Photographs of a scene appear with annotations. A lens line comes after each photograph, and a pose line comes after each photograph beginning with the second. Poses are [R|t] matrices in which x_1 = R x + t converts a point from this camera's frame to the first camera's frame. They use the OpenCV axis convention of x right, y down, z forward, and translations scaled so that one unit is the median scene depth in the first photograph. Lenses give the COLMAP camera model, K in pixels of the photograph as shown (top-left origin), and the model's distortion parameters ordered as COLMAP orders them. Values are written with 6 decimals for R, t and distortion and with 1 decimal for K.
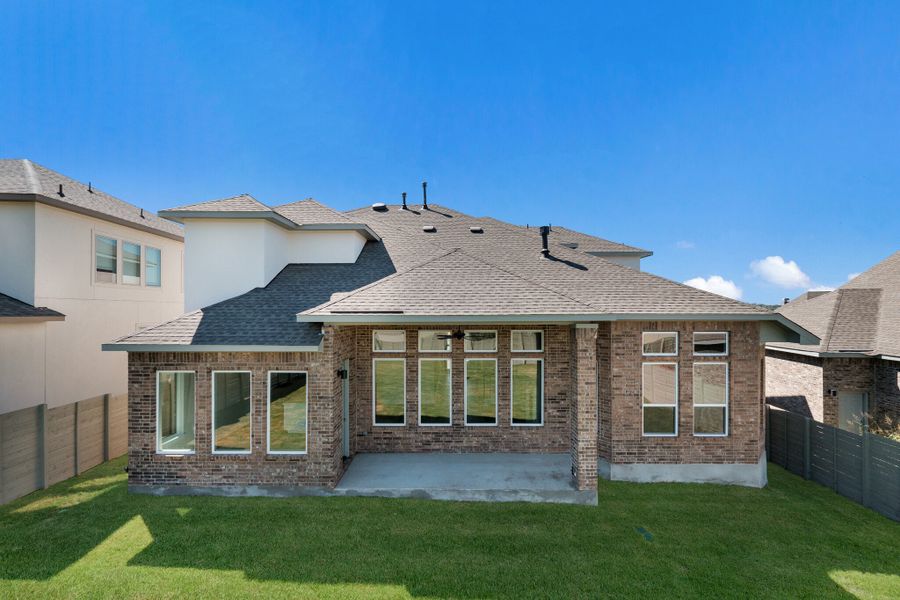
lens RADIAL K [[392.8, 0, 450.0], [0, 392.8, 300.0], [0, 0, 1]] dist [-0.000181, -0.000674]
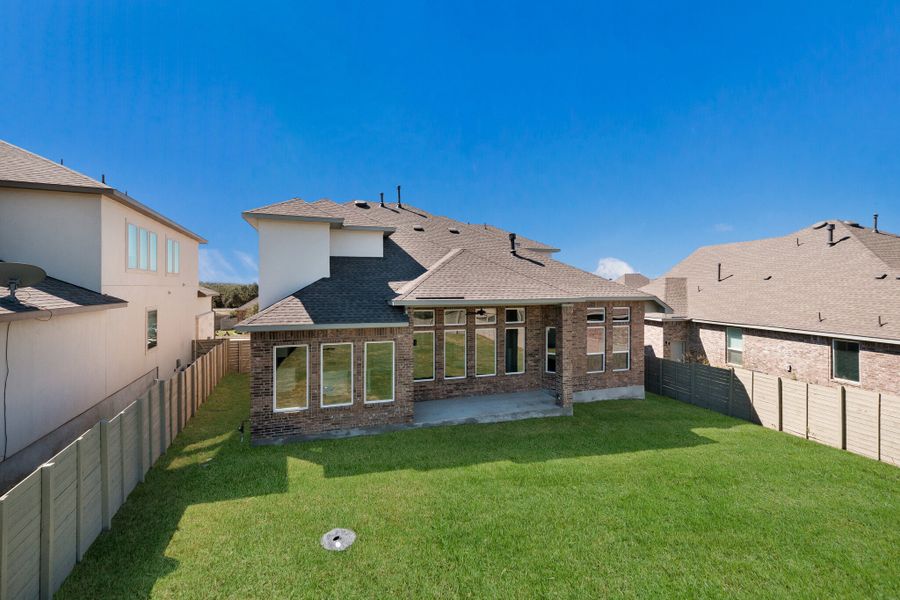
lens RADIAL K [[383.1, 0, 448.1], [0, 383.1, 280.3], [0, 0, 1]] dist [0.001271, 0.000102]
pose [[0.948087, 0.005675, 0.317960, -0.537896], [-0.008570, 0.999934, 0.007708, -0.038324], [-0.317895, -0.010033, 0.948073, -0.290055]]
